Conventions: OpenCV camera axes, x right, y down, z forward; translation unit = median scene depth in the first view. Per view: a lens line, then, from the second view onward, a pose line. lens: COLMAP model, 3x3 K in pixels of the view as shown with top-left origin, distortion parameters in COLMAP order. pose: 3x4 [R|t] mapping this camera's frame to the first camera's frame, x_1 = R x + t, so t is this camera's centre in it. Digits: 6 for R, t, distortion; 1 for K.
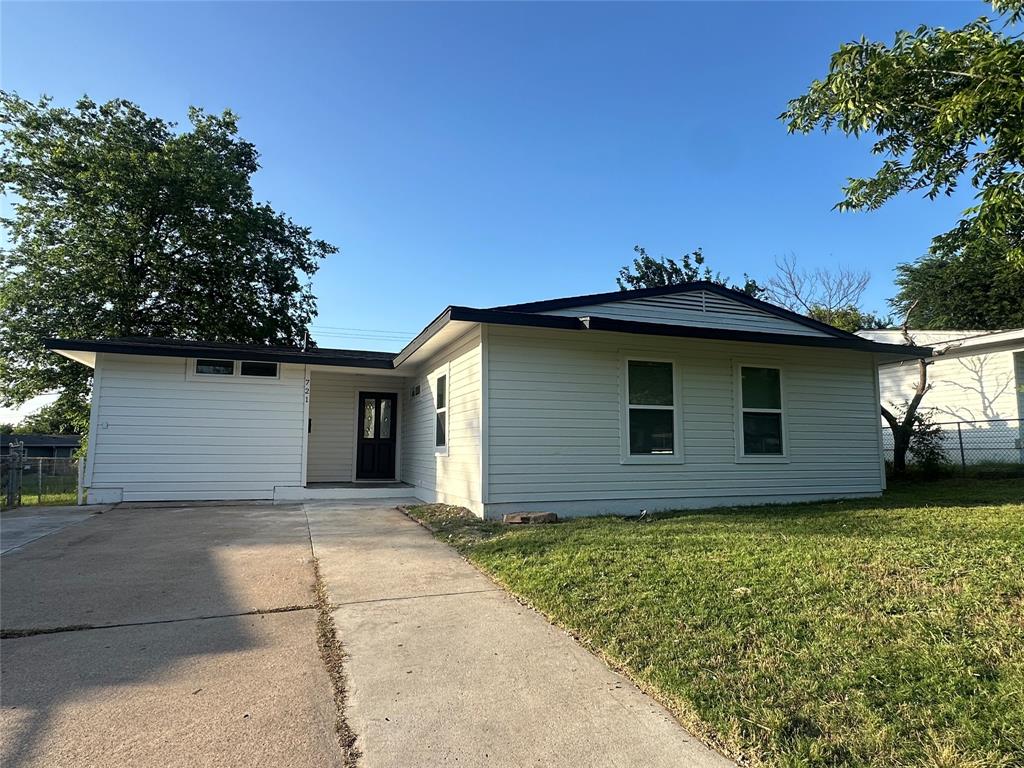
lens RADIAL K [[591.0, 0, 512.0], [0, 591.0, 384.0], [0, 0, 1]] dist [0.001461, 0.000361]
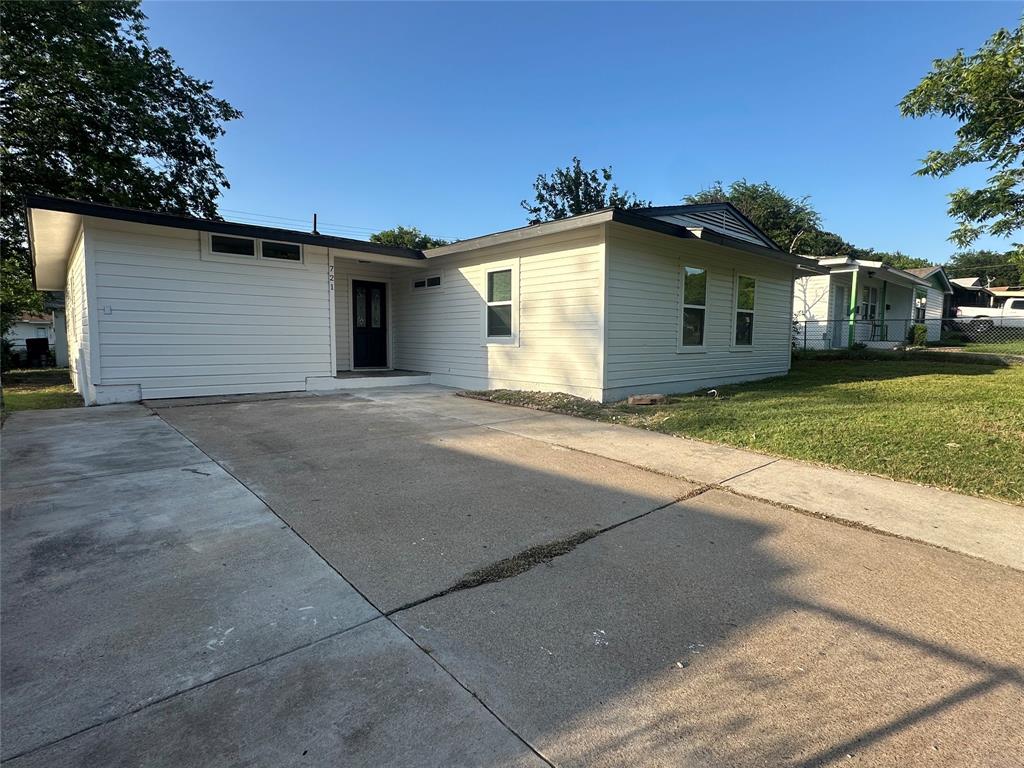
lens RADIAL K [[511.6, 0, 512.0], [0, 511.6, 384.0], [0, 0, 1]] dist [-0.001342, -0.000229]
pose [[0.926834, -0.030511, 0.374230, -0.483141], [-0.046696, 0.979589, 0.195514, 0.006041], [-0.372557, -0.198684, 0.906491, 0.140273]]
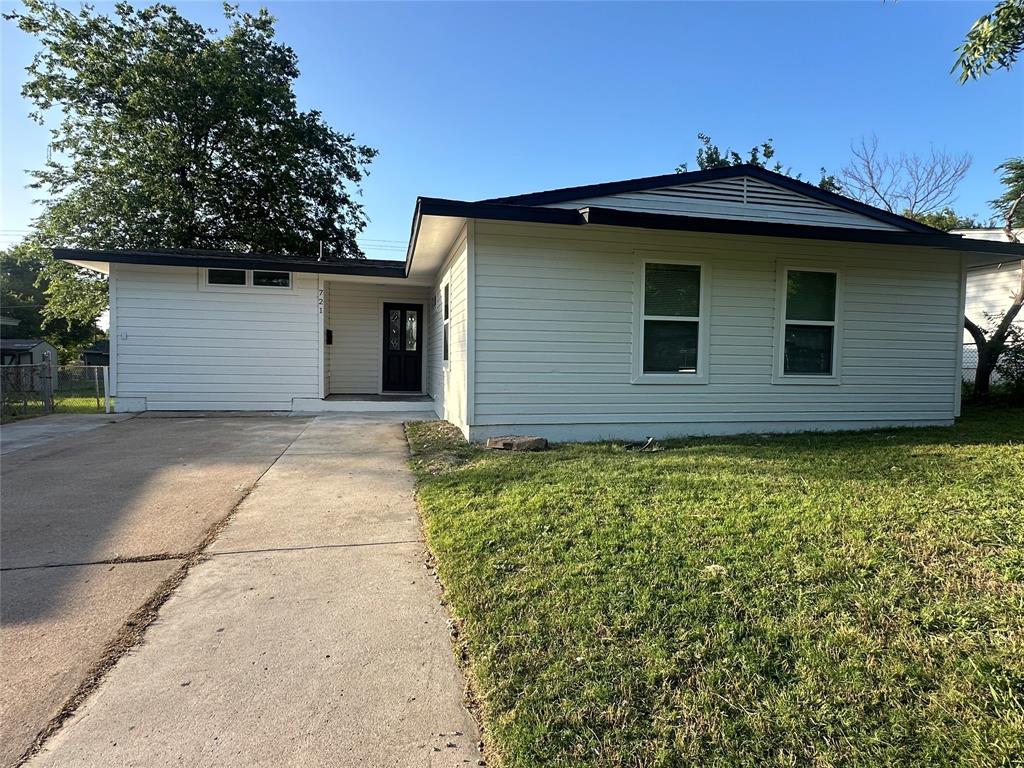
lens RADIAL K [[557.5, 0, 512.0], [0, 557.5, 384.0], [0, 0, 1]] dist [-0.000852, -0.000204]
pose [[0.991767, 0.016309, -0.127015, 0.102980], [0.003293, 0.988281, 0.152610, 0.008425], [0.128015, -0.151772, 0.980090, 0.151610]]
